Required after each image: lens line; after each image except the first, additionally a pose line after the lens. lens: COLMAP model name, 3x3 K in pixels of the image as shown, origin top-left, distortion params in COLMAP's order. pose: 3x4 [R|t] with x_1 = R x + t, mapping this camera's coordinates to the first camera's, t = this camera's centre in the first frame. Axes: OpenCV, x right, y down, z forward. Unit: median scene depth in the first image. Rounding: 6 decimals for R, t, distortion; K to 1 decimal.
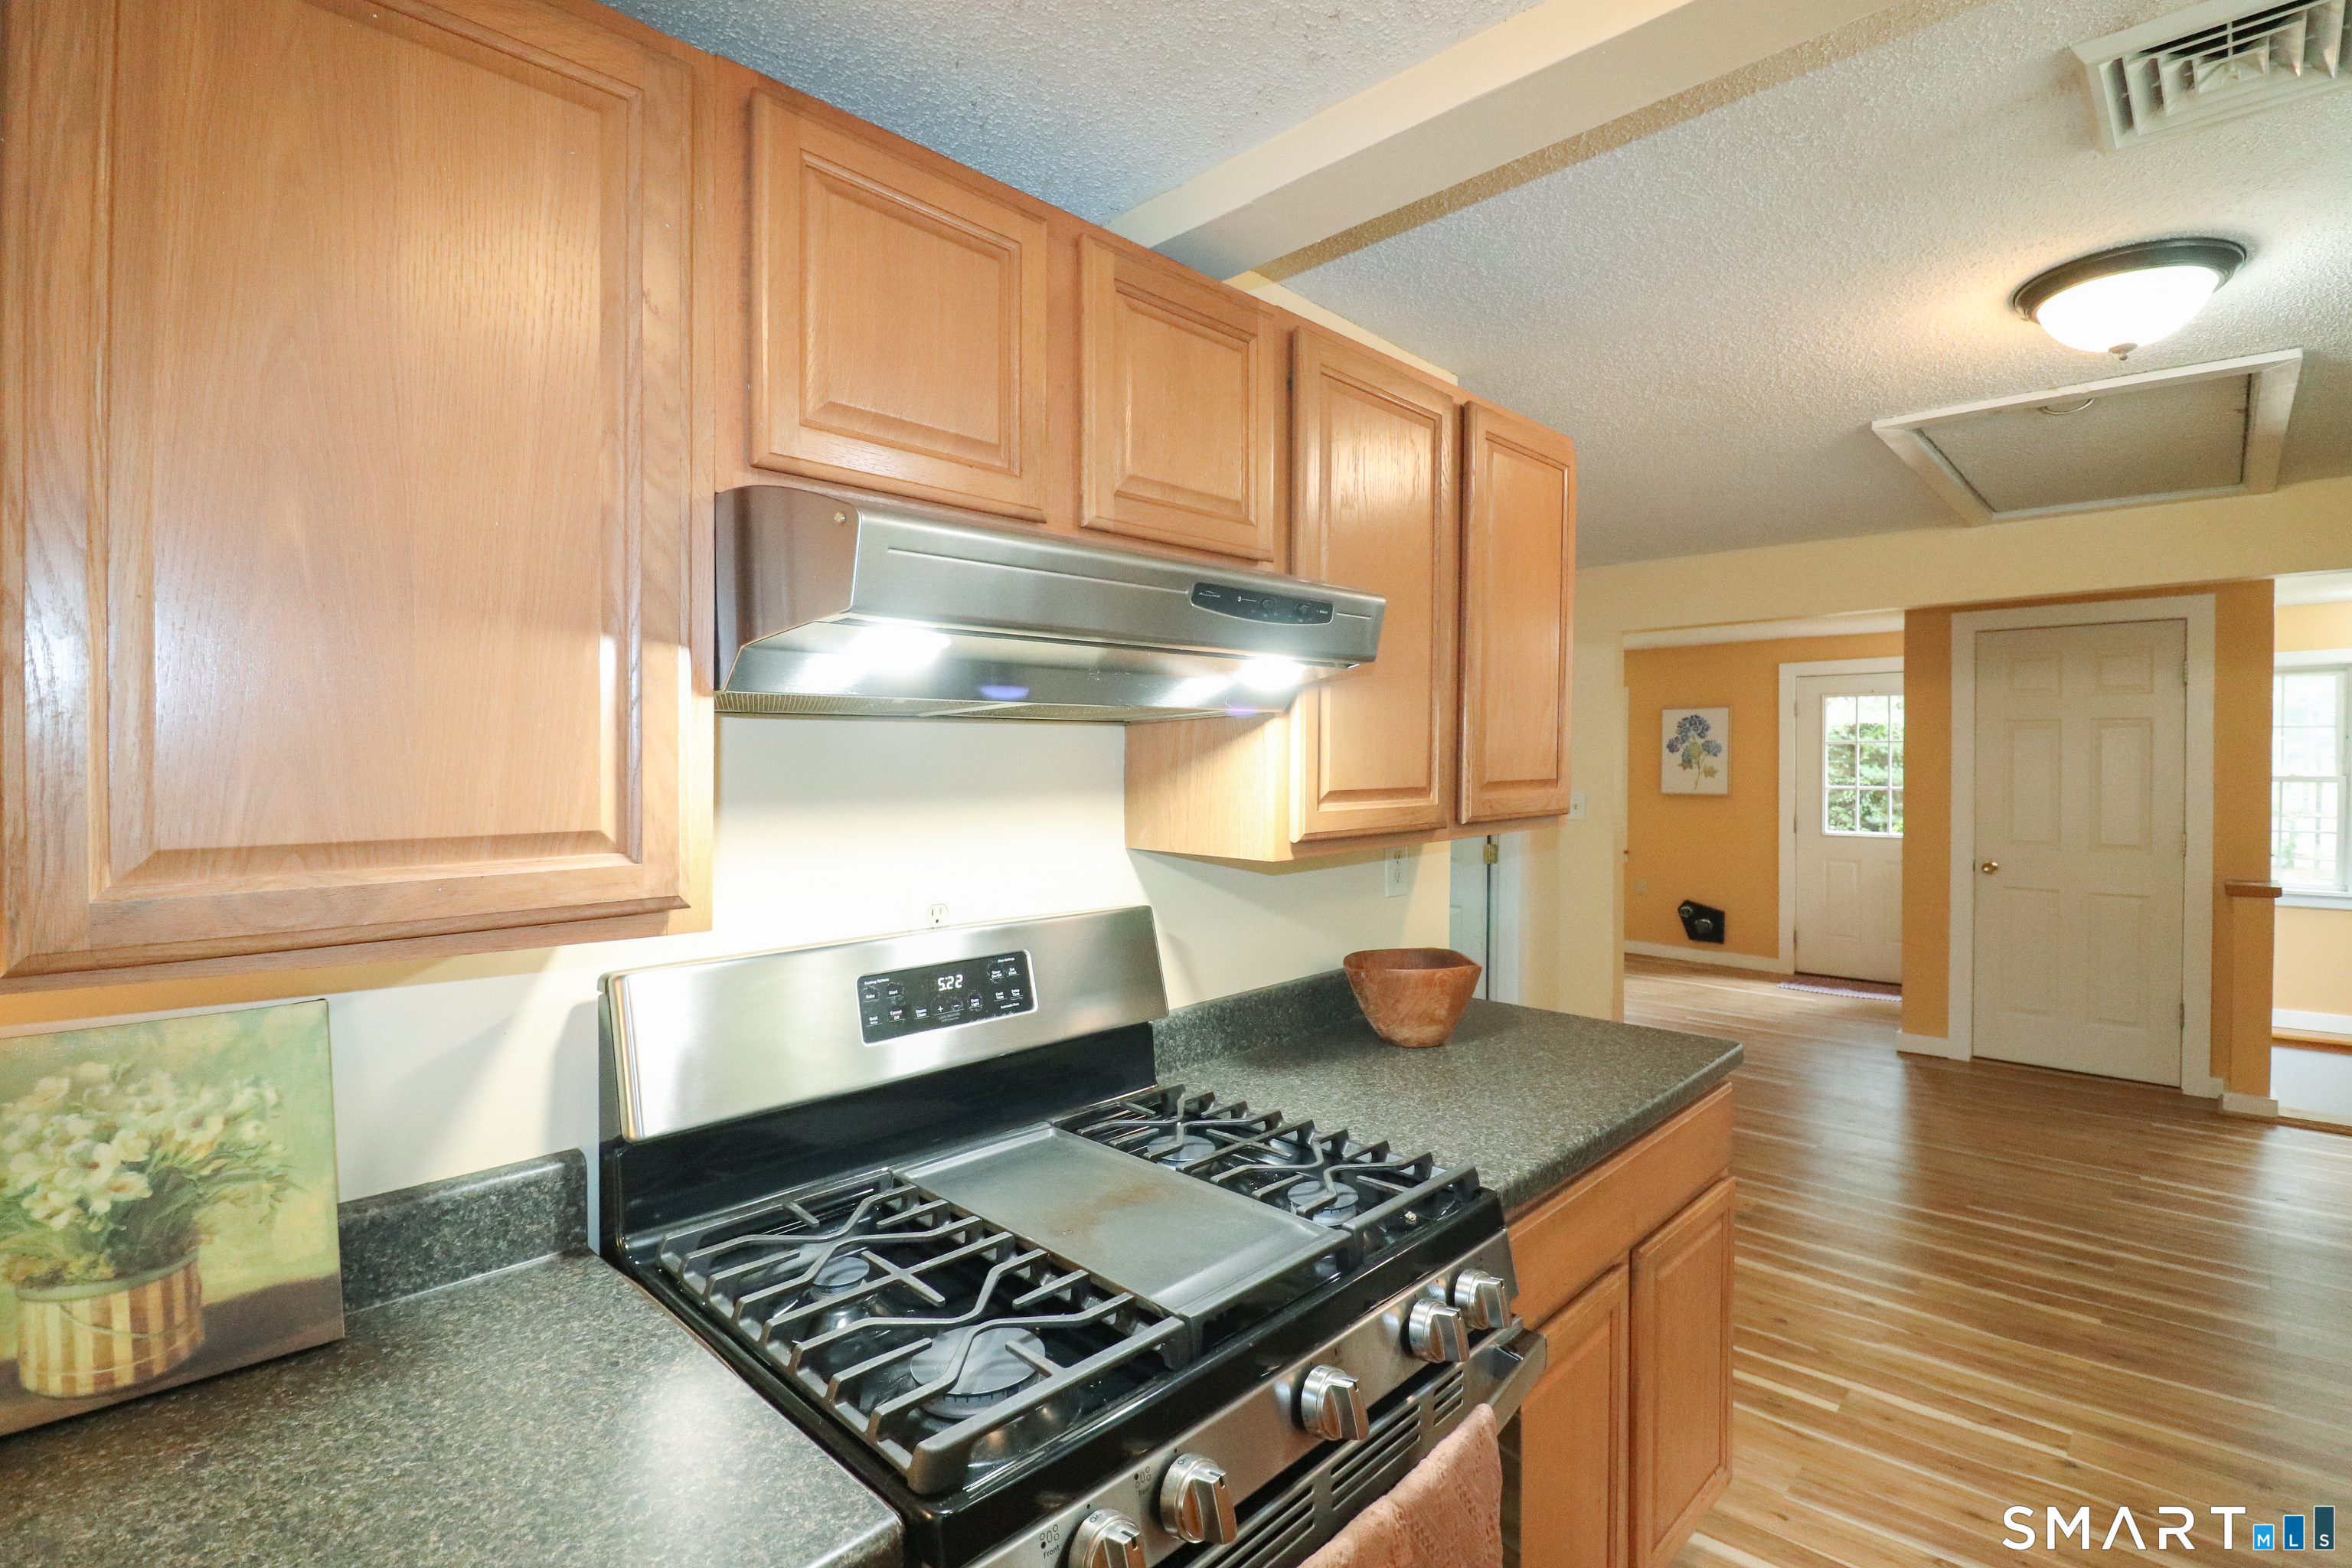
lens RADIAL K [[1190.0, 0, 1176.0], [0, 1190.0, 784.0], [0, 0, 1]] dist [0.004163, -0.020626]
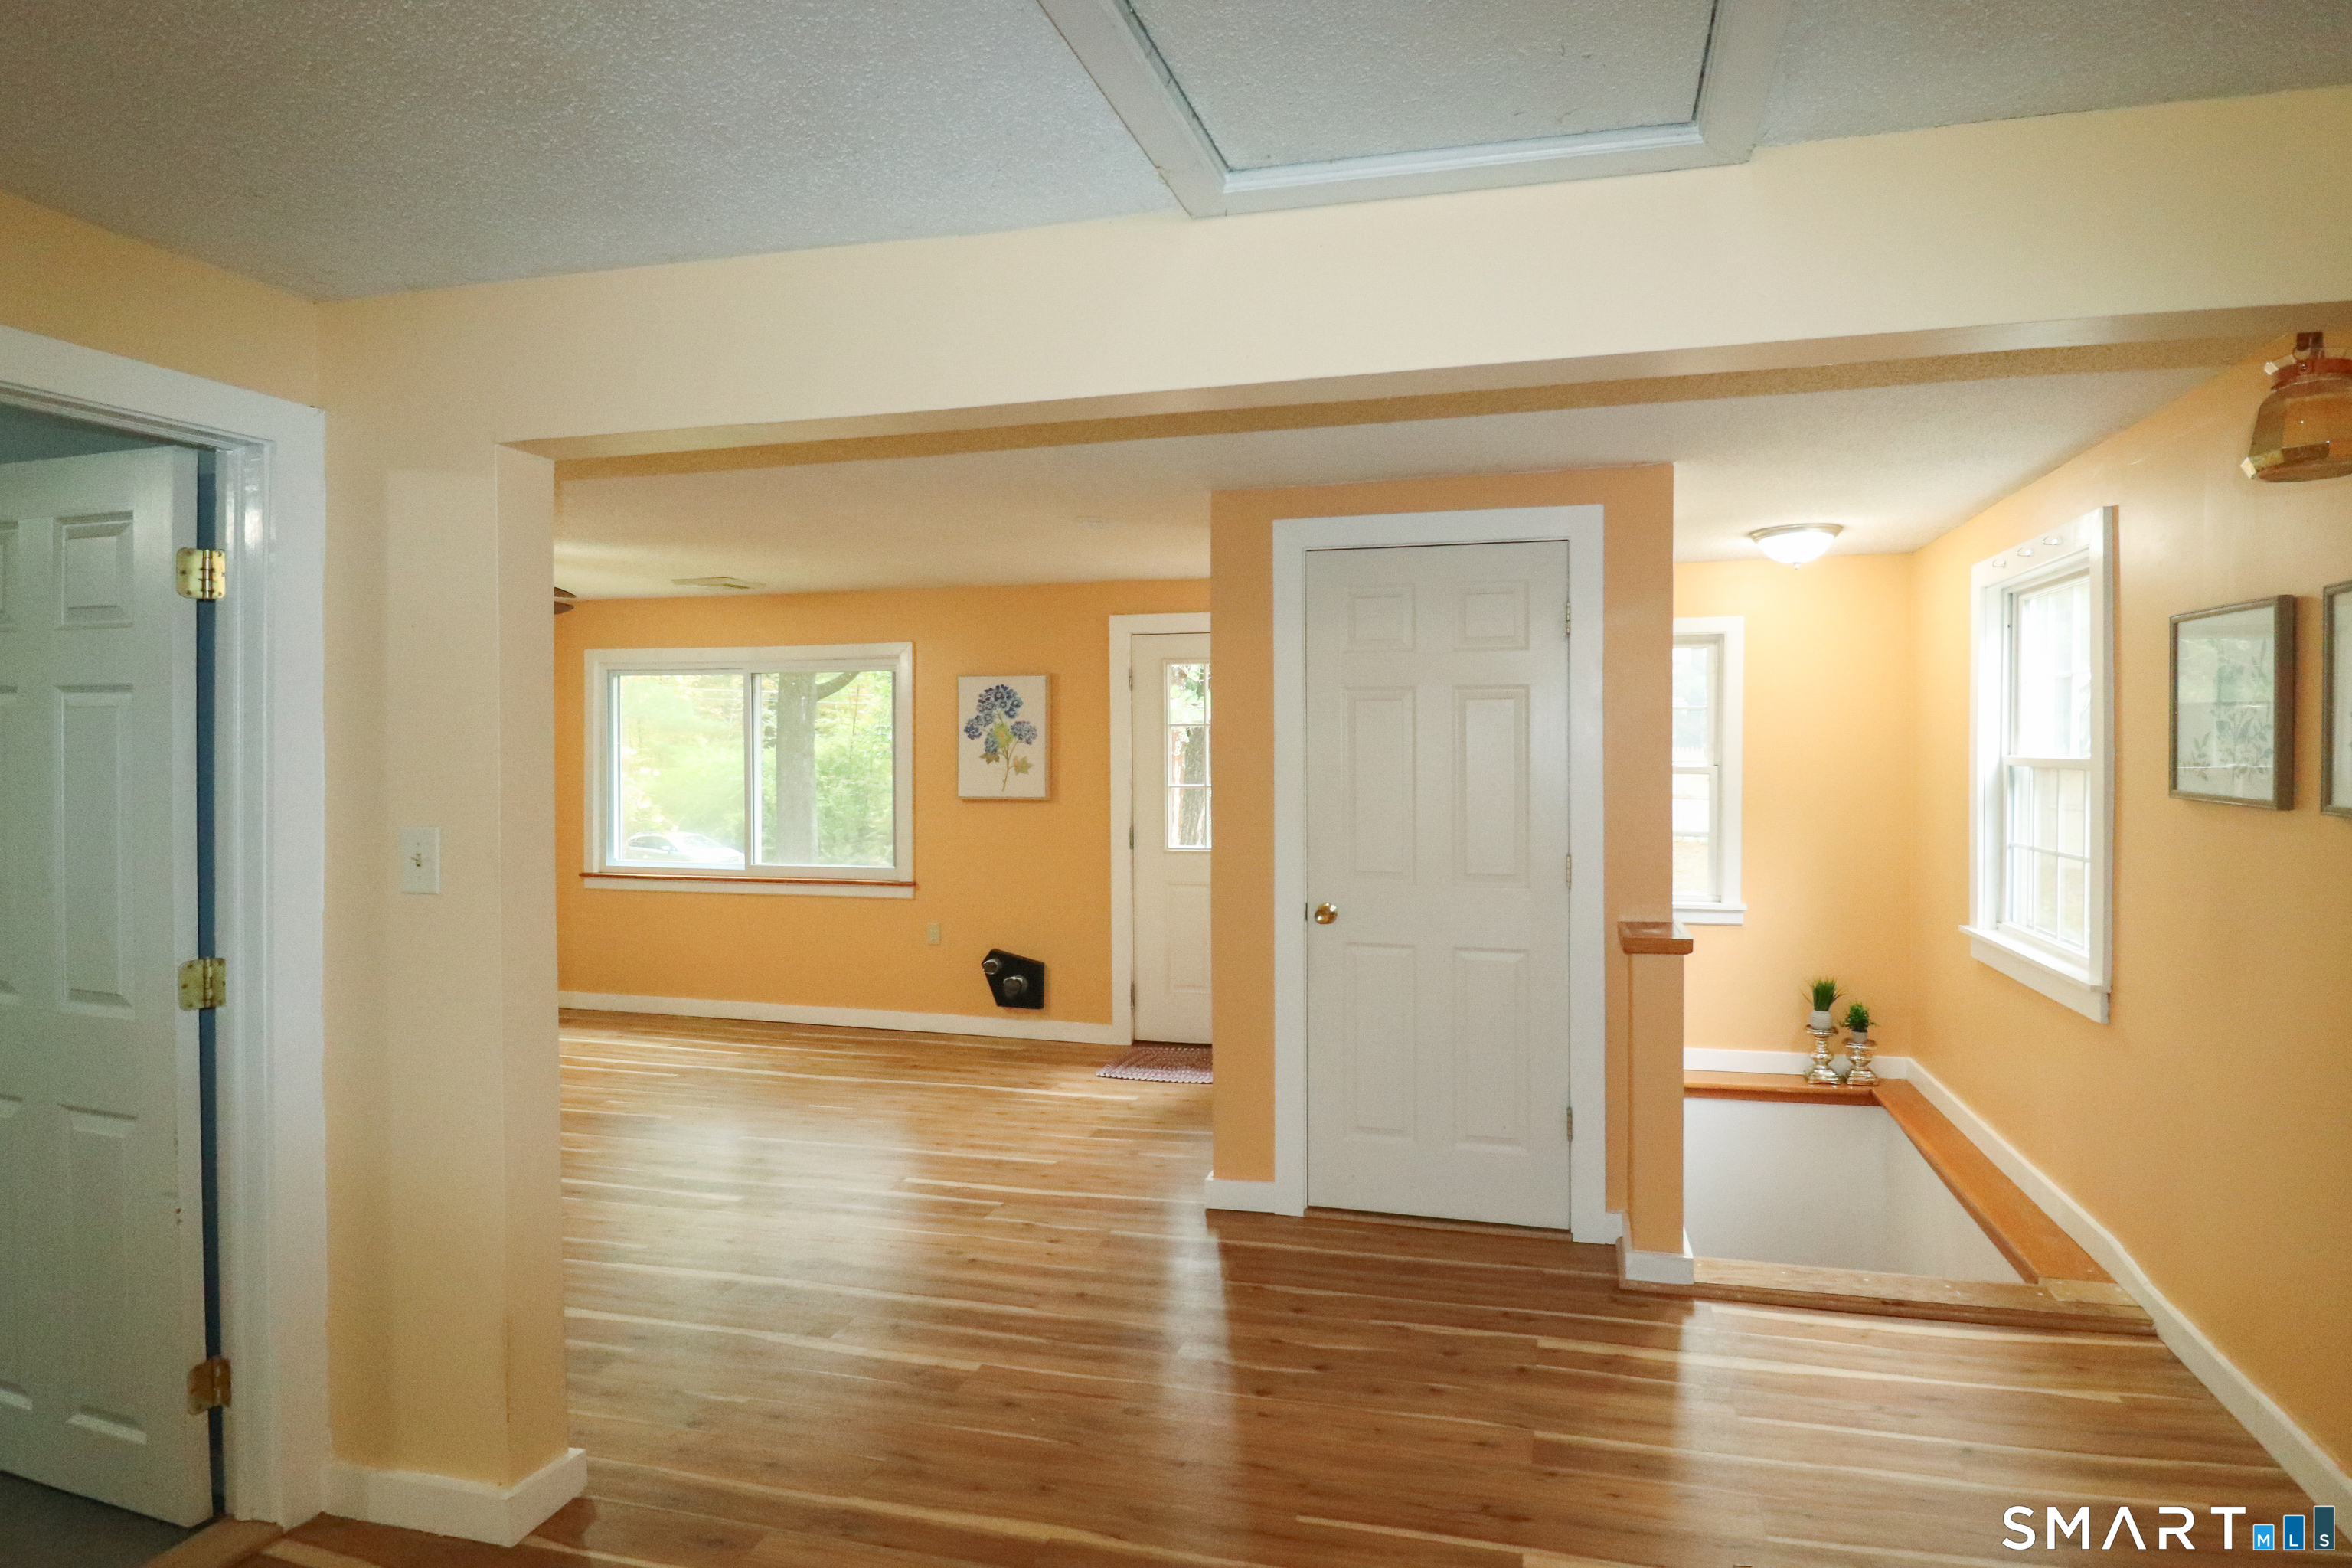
lens RADIAL K [[1337.5, 0, 1187.3], [0, 1337.5, 758.2], [0, 0, 1]] dist [-0.001874, -0.000282]
pose [[0.904605, -0.000695, 0.426250, 0.201730], [0.006939, 0.999890, -0.013096, -0.003846], [-0.426194, 0.014805, 0.904511, 0.244686]]
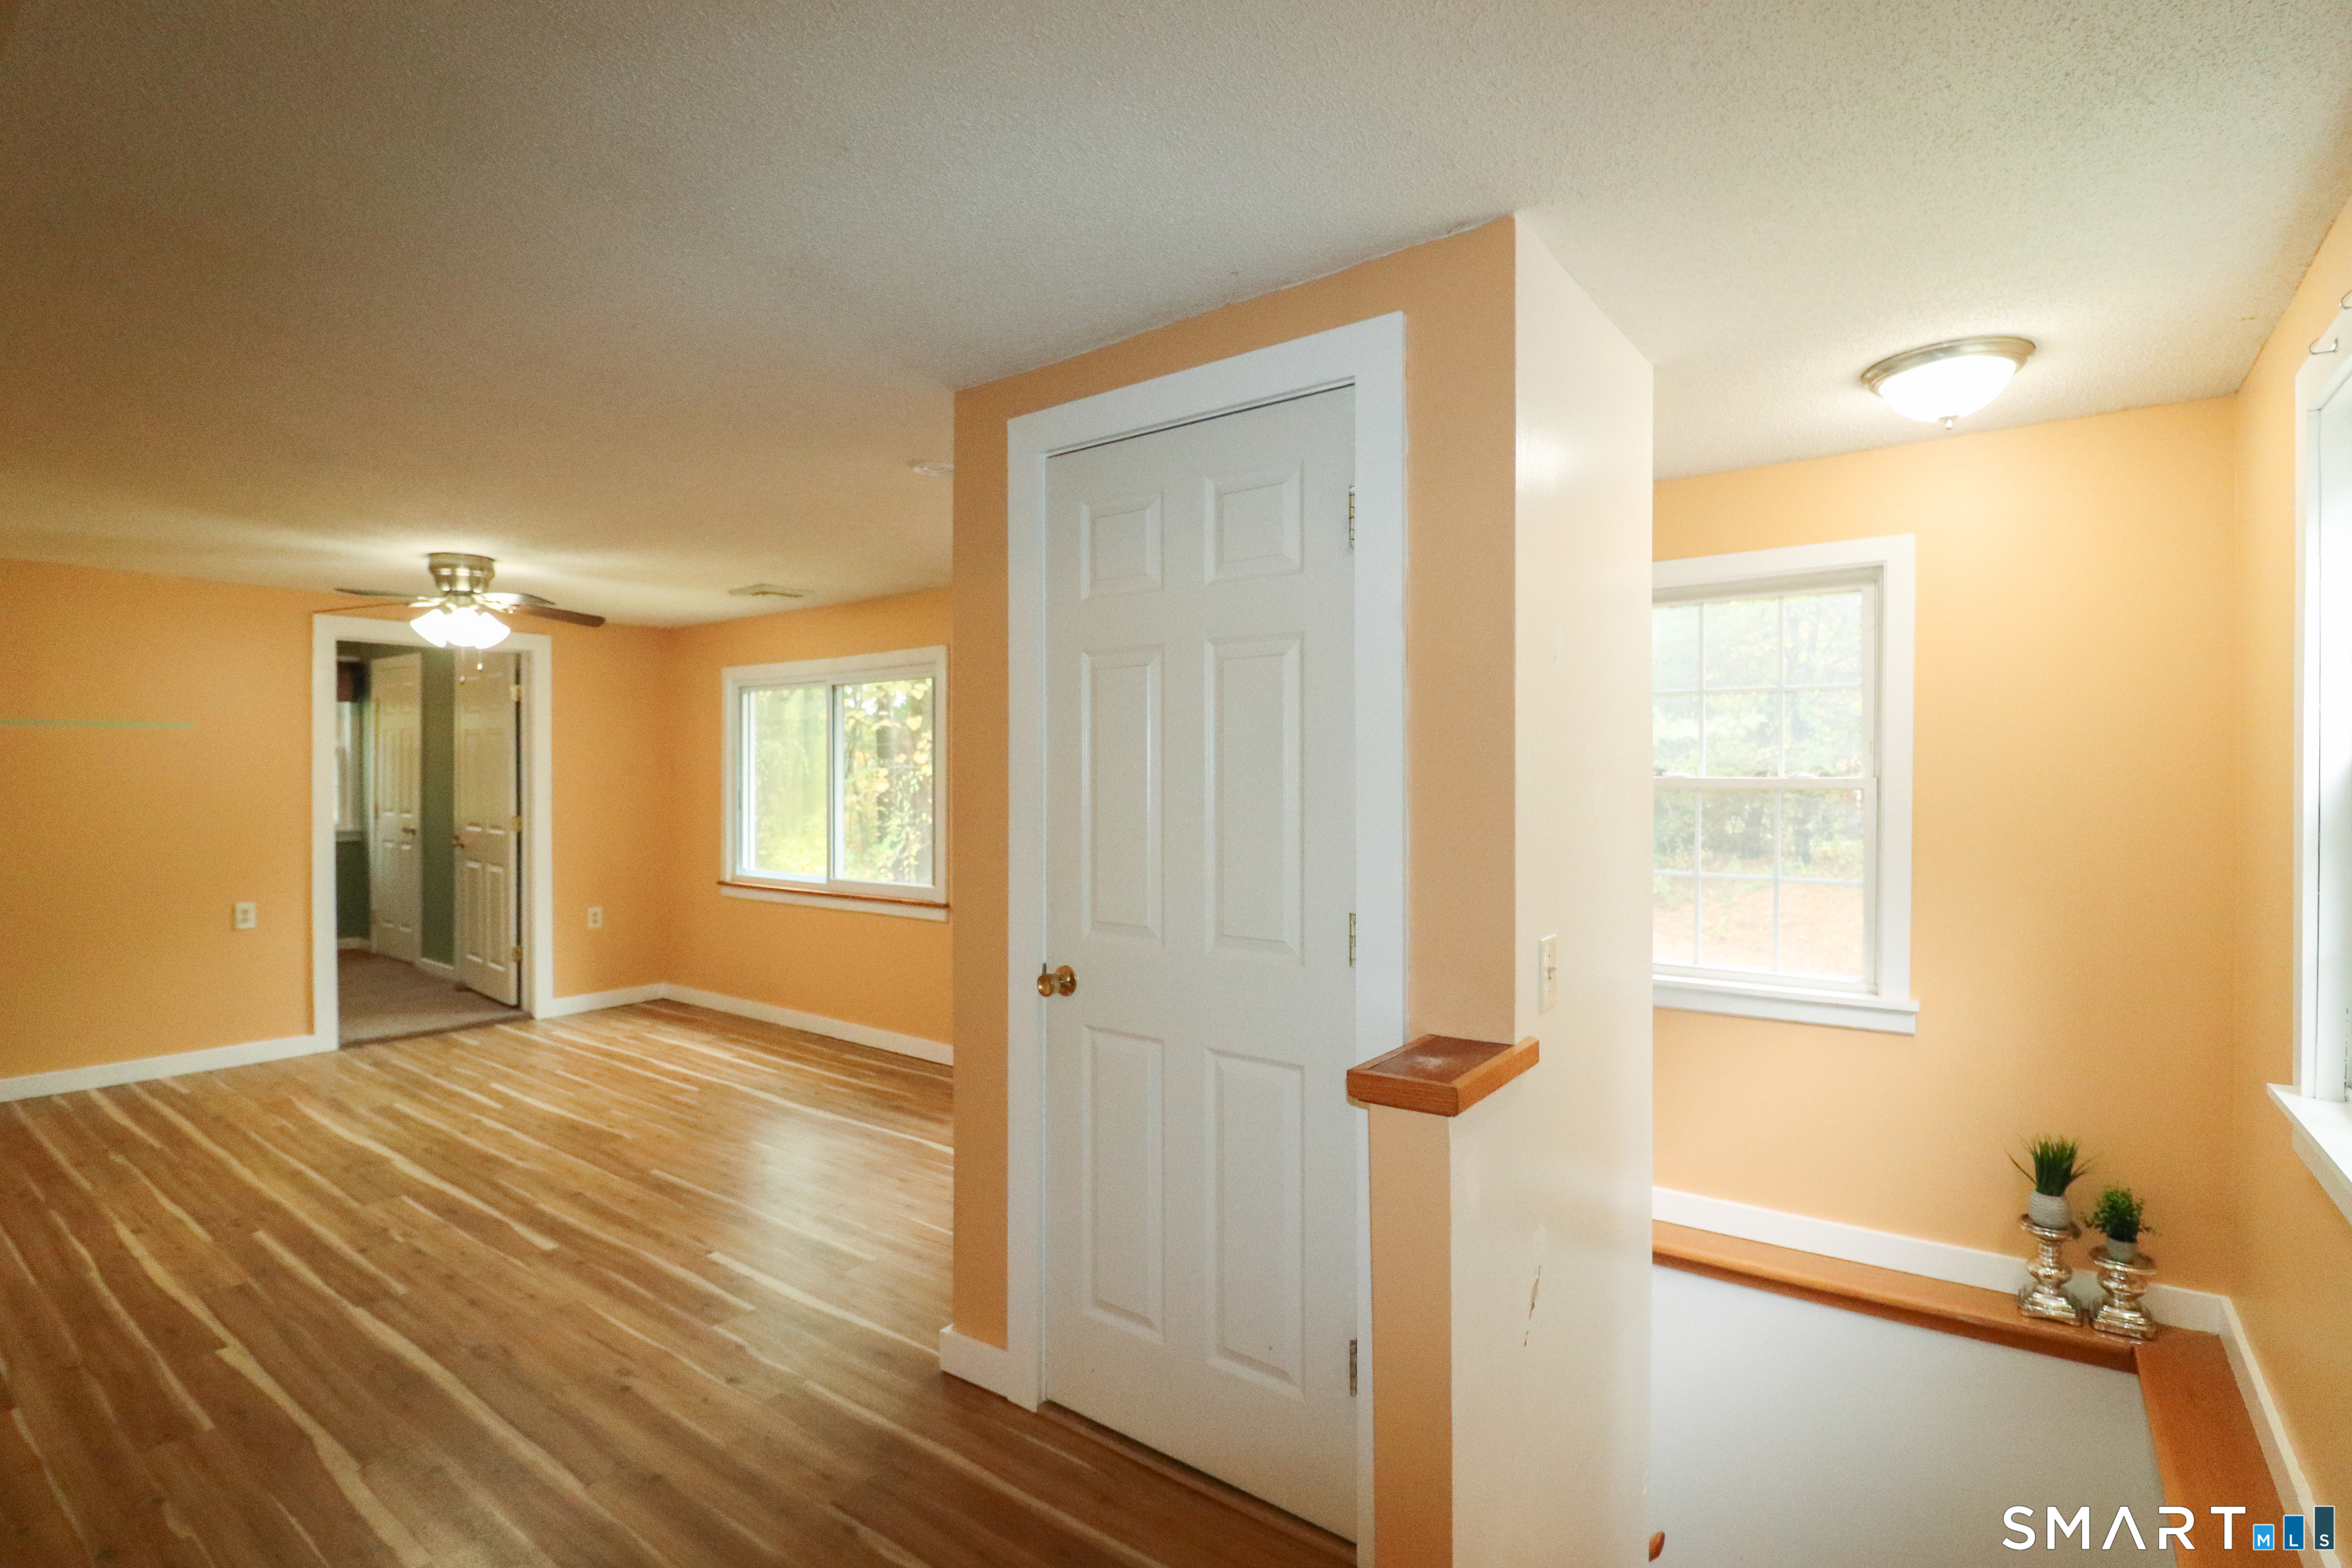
lens RADIAL K [[1190.0, 0, 1176.0], [0, 1190.0, 784.0], [0, 0, 1]] dist [0.004163, -0.020626]
pose [[0.999113, 0.006825, 0.041563, 0.467790], [-0.006079, 0.999819, -0.018040, 0.002658], [-0.041678, 0.017772, 0.998973, 0.363044]]
